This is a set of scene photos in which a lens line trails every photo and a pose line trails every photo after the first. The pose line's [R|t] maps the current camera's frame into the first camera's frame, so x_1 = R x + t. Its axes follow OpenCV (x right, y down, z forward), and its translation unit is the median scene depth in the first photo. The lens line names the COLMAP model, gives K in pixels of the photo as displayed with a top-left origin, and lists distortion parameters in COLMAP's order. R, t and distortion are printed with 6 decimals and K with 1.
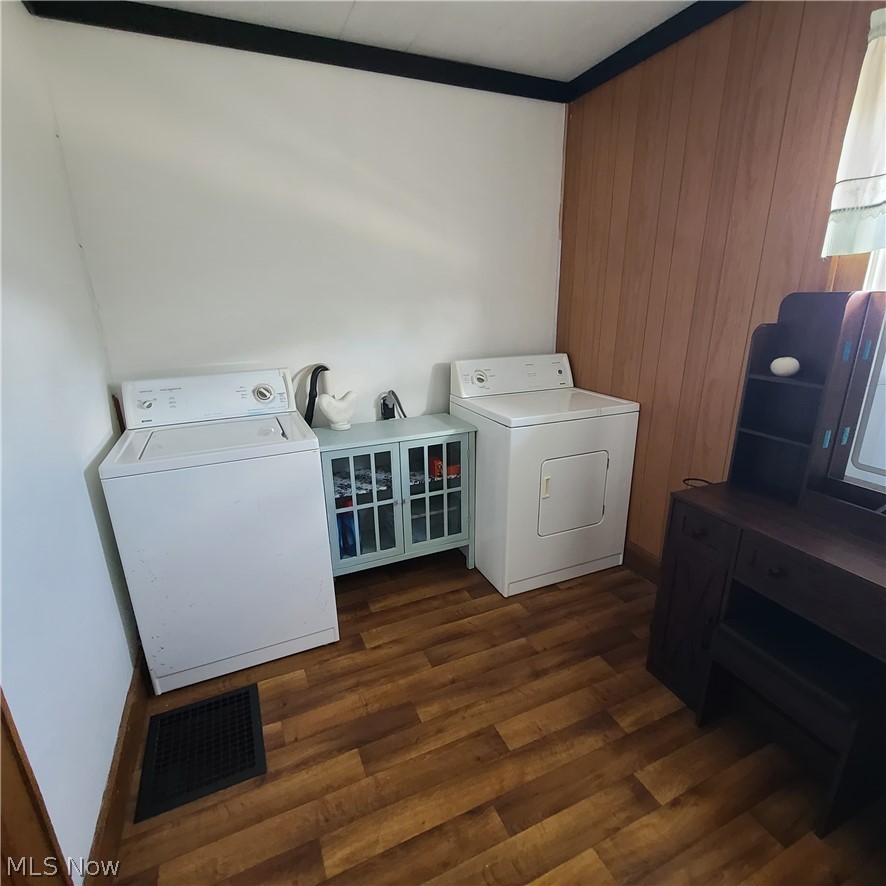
lens RADIAL K [[484.7, 0, 446.4], [0, 484.7, 444.9], [0, 0, 1]] dist [-0.002771, -0.001318]
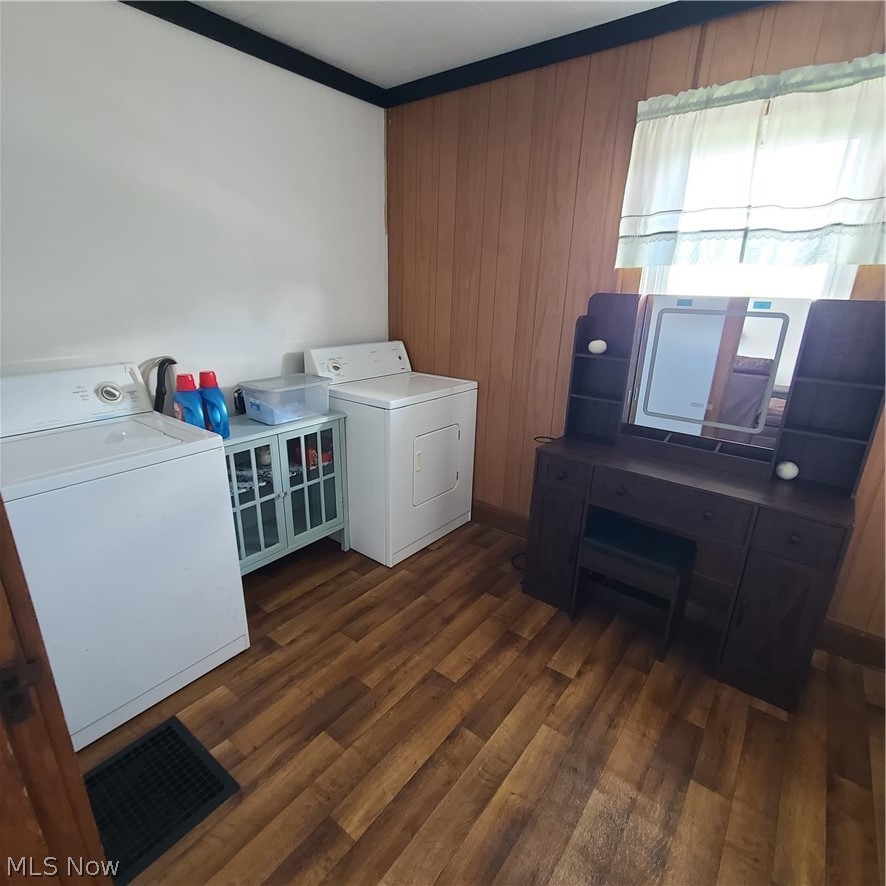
lens RADIAL K [[484.7, 0, 438.1], [0, 484.7, 445.1], [0, 0, 1]] dist [-0.002771, -0.001318]
pose [[0.884753, -0.111626, 0.452496, -0.323457], [0.101963, 0.993734, 0.045778, 0.005498], [-0.454771, 0.005636, 0.890591, -0.018887]]
